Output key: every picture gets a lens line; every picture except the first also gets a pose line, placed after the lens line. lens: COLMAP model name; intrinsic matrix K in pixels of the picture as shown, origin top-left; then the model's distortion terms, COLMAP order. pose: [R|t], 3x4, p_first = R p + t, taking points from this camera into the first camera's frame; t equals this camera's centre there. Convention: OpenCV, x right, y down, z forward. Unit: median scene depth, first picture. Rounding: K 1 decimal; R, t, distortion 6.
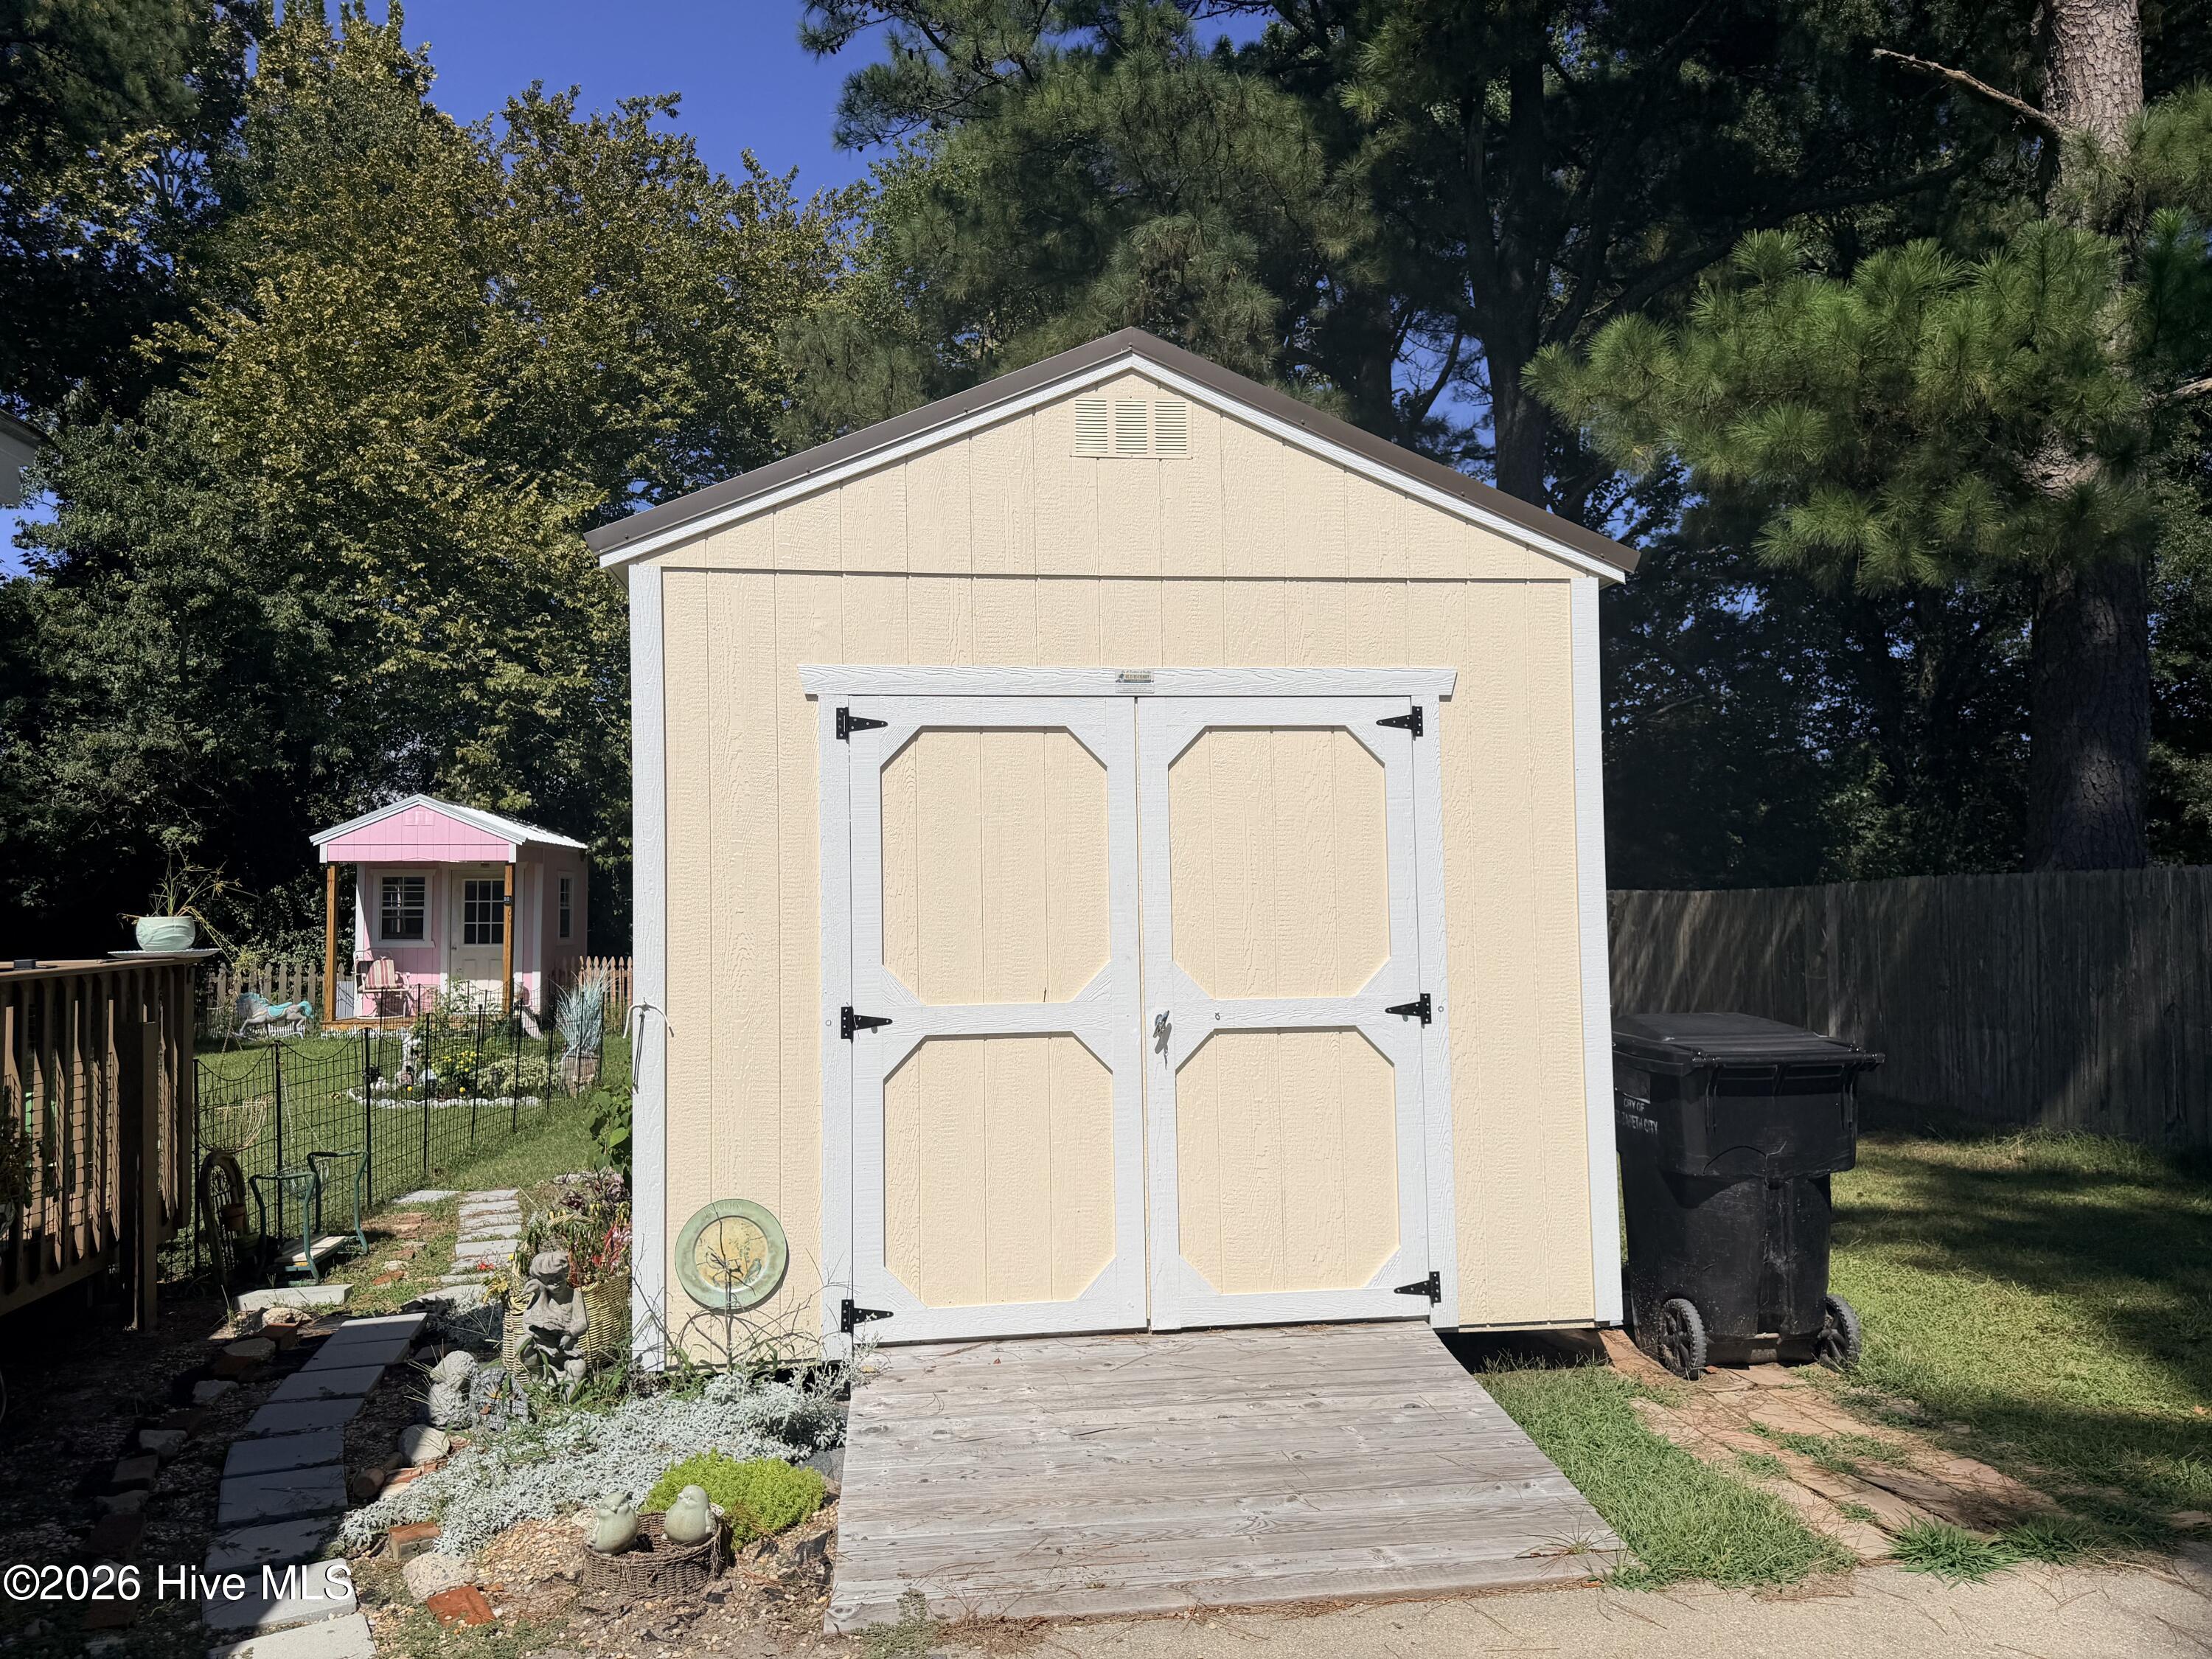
lens RADIAL K [[1566.2, 0, 1105.6], [0, 1566.2, 837.7], [0, 0, 1]] dist [0.049043, -0.063418]
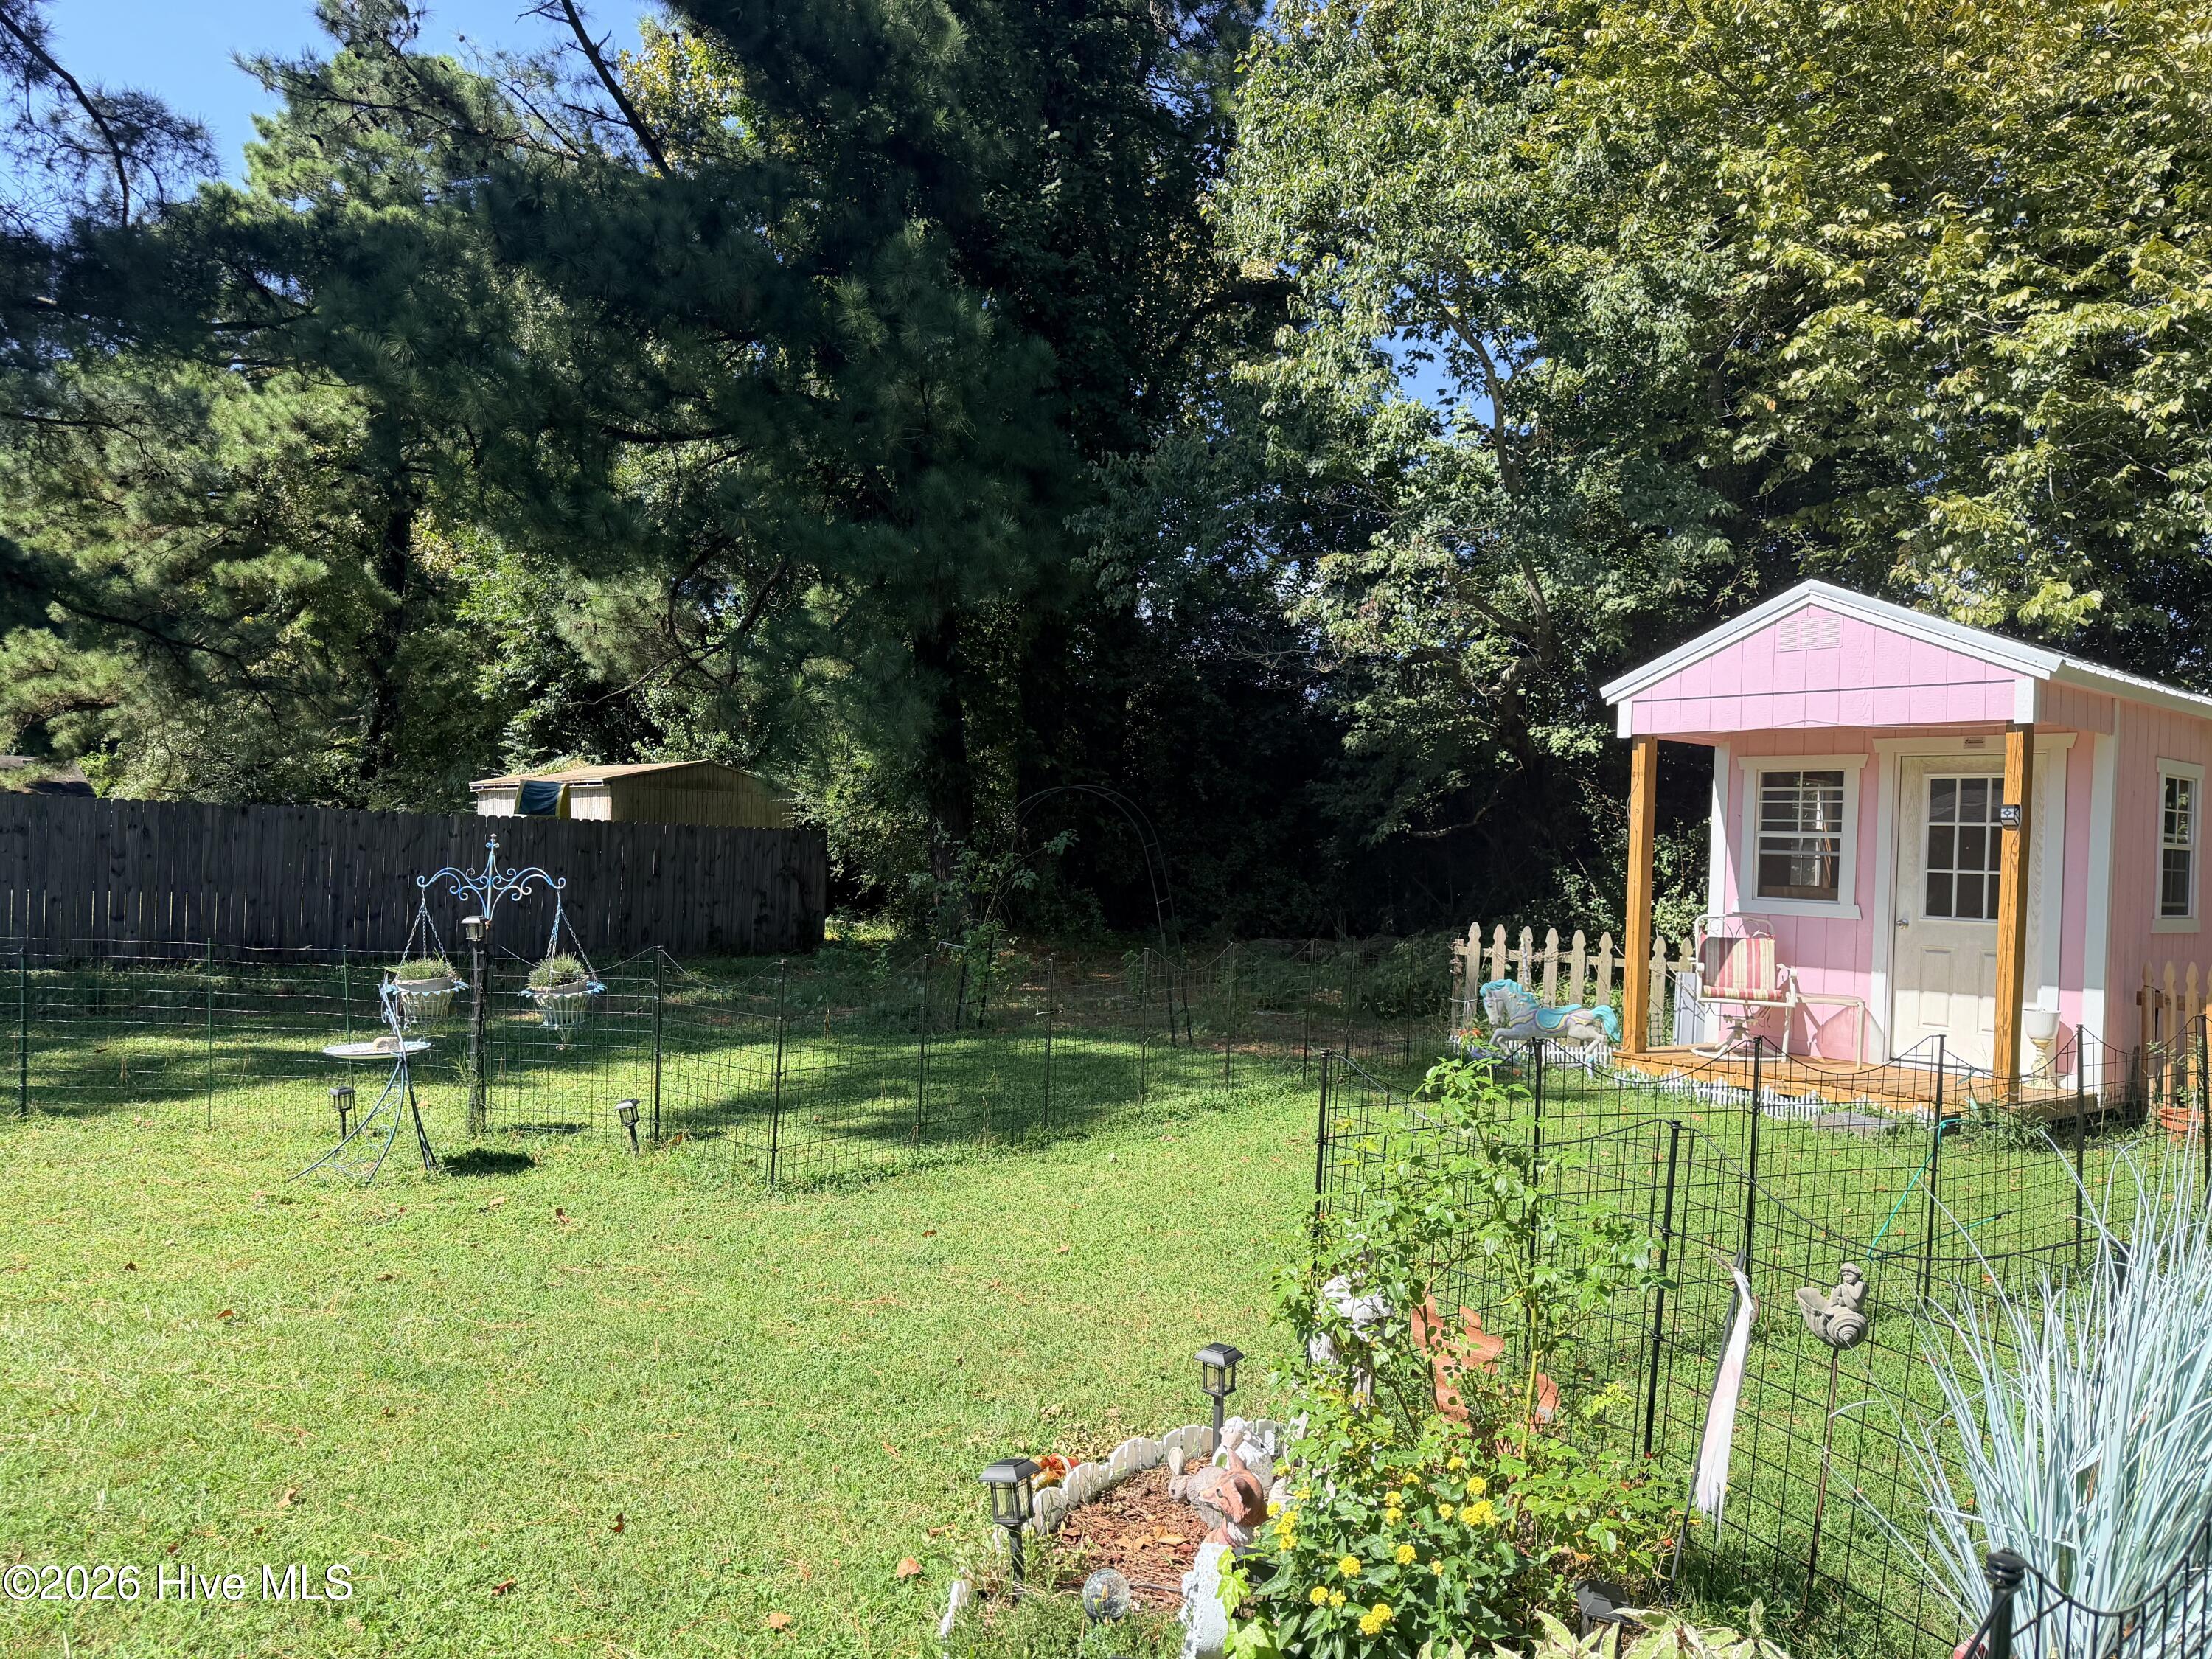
lens RADIAL K [[1566.2, 0, 1107.1], [0, 1566.2, 835.5], [0, 0, 1]] dist [0.049043, -0.063418]
pose [[0.576037, 0.013549, -0.817311, -0.171509], [0.004767, 0.999790, 0.019934, 0.034142], [0.817409, -0.015379, 0.575852, 0.546721]]
